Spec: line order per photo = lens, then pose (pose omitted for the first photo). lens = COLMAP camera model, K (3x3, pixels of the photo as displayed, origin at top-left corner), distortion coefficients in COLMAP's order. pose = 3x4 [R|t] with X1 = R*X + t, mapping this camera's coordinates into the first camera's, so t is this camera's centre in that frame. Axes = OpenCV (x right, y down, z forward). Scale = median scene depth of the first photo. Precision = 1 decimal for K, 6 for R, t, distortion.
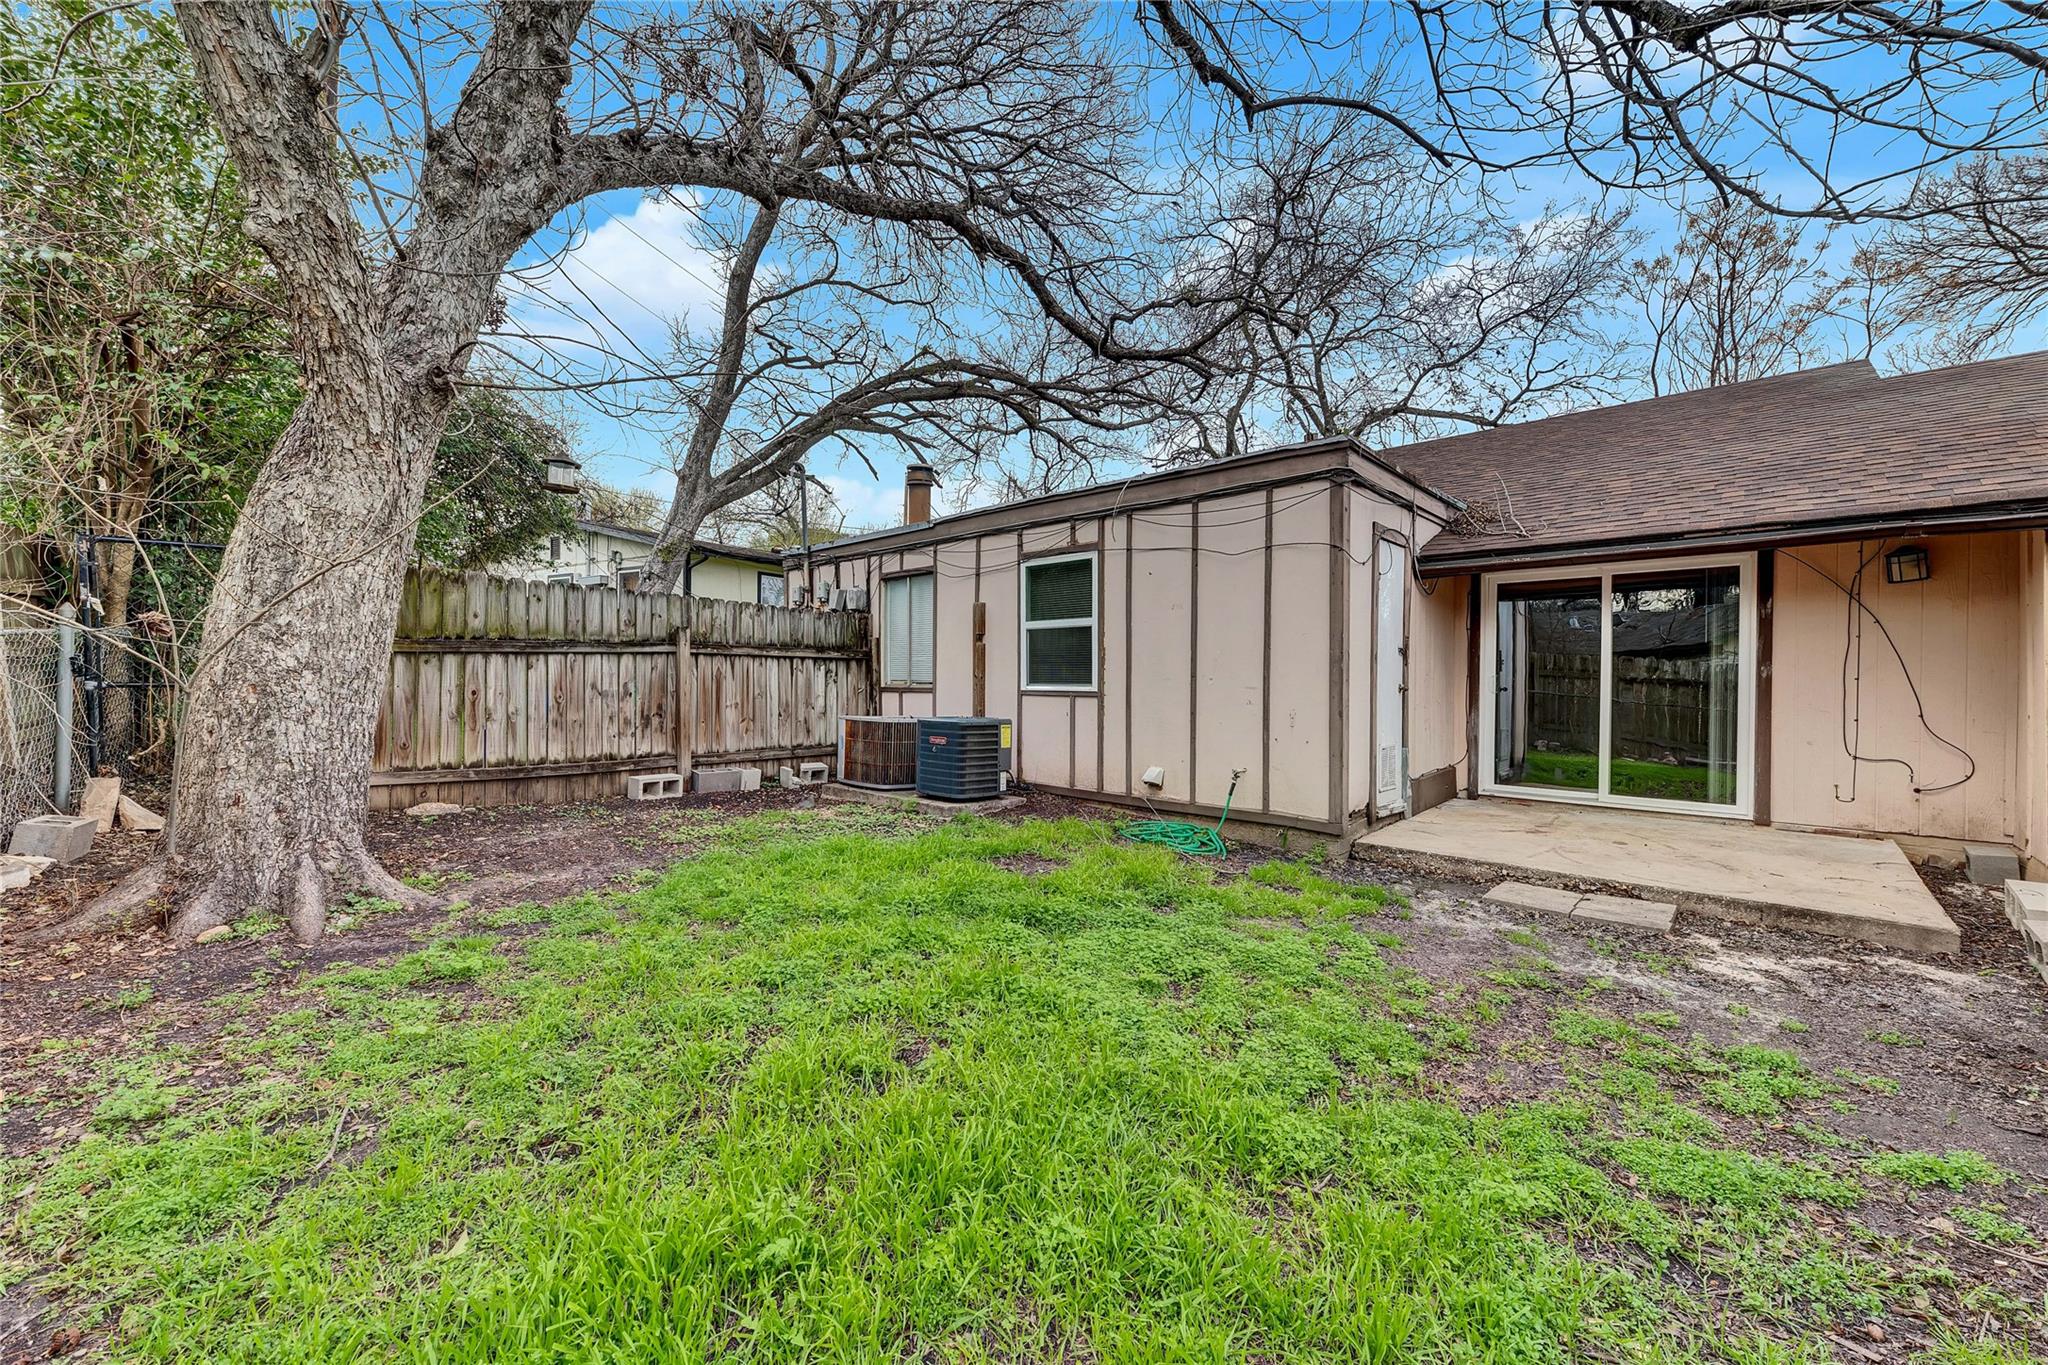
lens RADIAL K [[743.9, 0, 1024.0], [0, 743.9, 682.5], [0, 0, 1]] dist [0.000353, -0.000311]
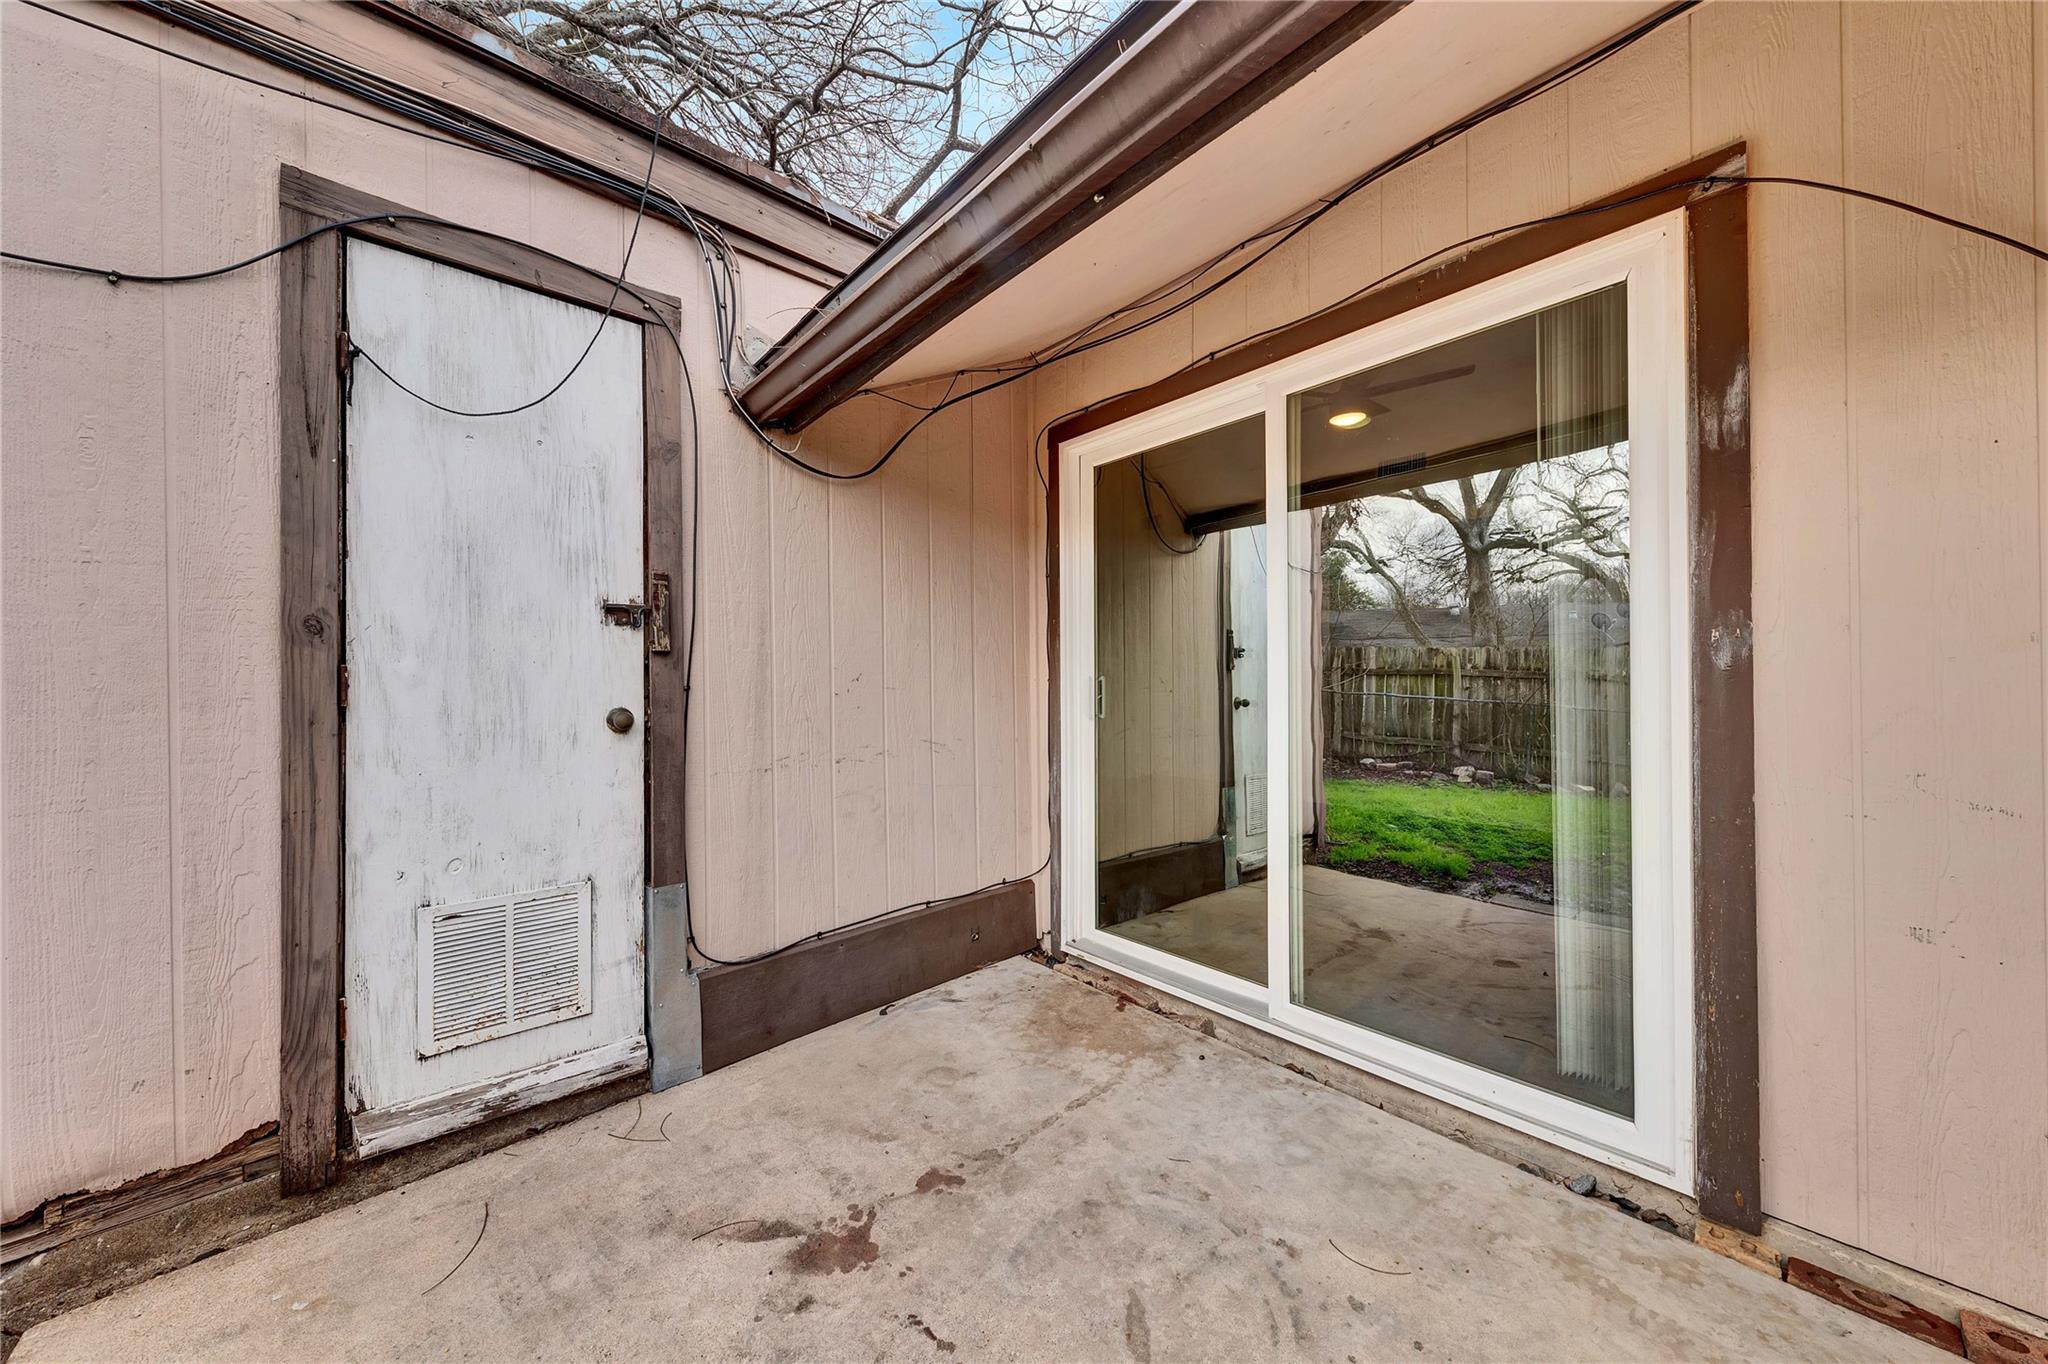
lens RADIAL K [[674.1, 0, 1024.0], [0, 674.1, 682.0], [0, 0, 1]] dist [0.000011, -0.000043]
pose [[0.996683, -0.018677, -0.079212, 0.719894], [0.018173, 0.999810, -0.007078, -0.004456], [0.079329, 0.005615, 0.996833, 0.695962]]
